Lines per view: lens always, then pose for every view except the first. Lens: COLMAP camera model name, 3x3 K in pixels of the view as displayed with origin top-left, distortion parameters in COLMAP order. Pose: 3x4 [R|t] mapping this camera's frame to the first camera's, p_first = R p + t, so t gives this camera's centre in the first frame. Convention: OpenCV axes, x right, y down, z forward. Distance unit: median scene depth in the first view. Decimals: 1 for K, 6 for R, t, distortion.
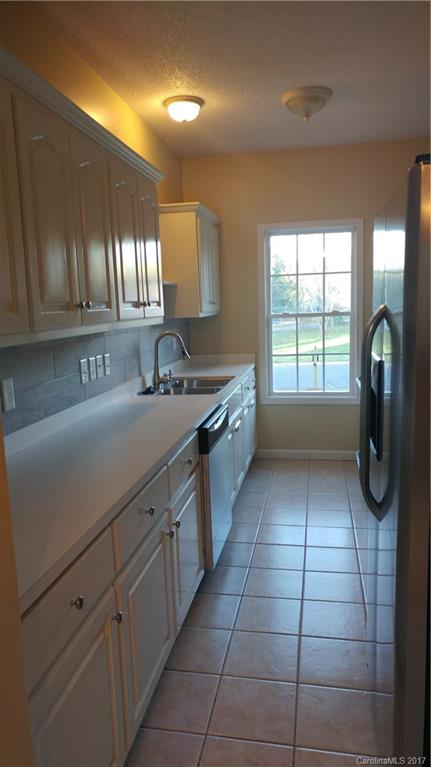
lens RADIAL K [[549.5, 0, 215.5], [0, 549.5, 383.5], [0, 0, 1]] dist [-0.004992, 0.000224]
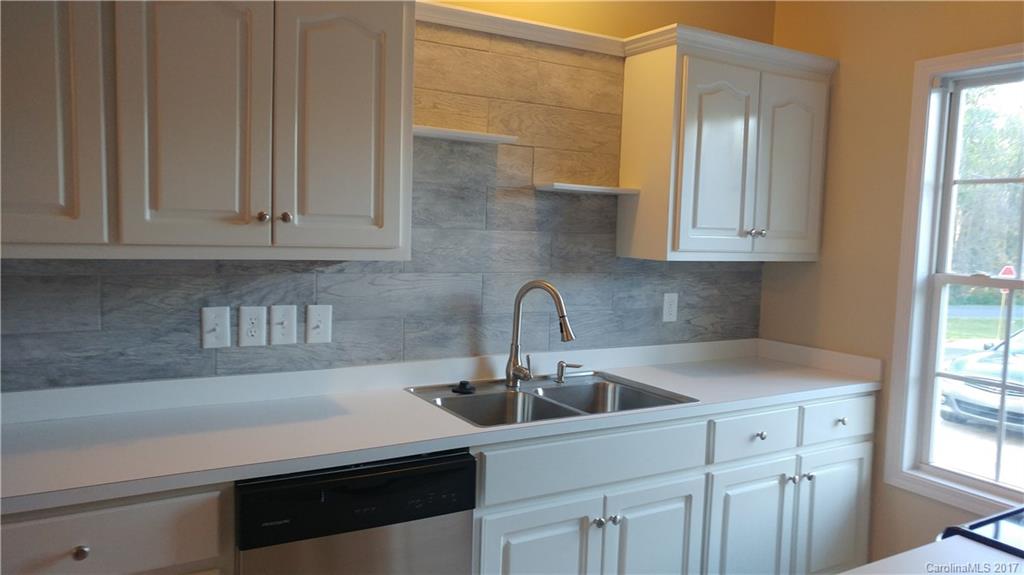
lens RADIAL K [[733.7, 0, 512.0], [0, 733.7, 287.5], [0, 0, 1]] dist [-0.004992, 0.000224]
pose [[0.675302, 0.107833, -0.729616, 0.376945], [-0.157008, 0.987597, 0.000642, -0.081895], [0.720636, 0.114122, 0.683857, 0.498337]]
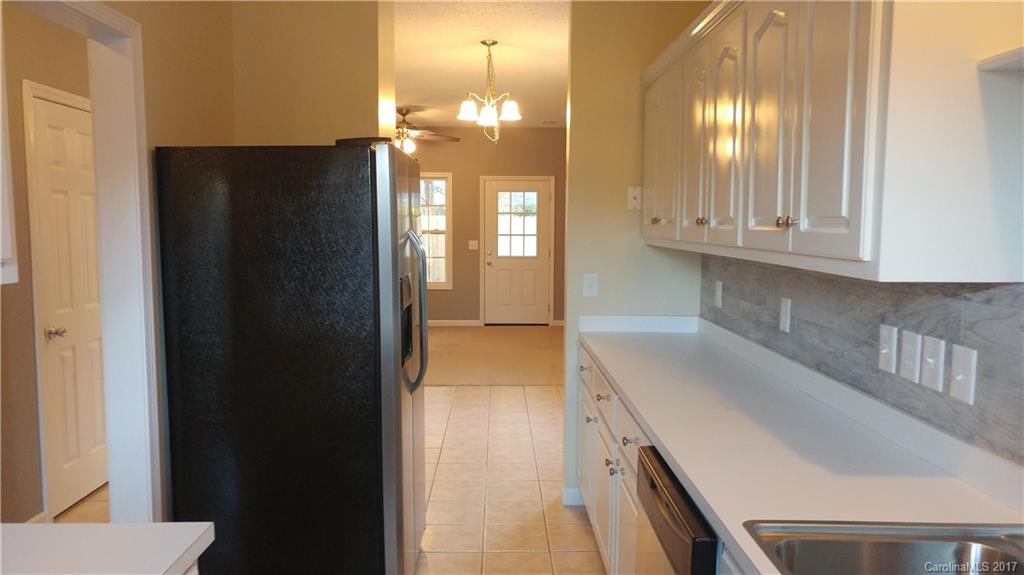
lens RADIAL K [[733.7, 0, 512.0], [0, 733.7, 287.5], [0, 0, 1]] dist [-0.004992, 0.000224]
pose [[-0.978277, 0.038035, -0.203785, 0.170574], [-0.011150, 0.971947, 0.234934, -0.169553], [0.207004, 0.232103, -0.950409, 1.126600]]
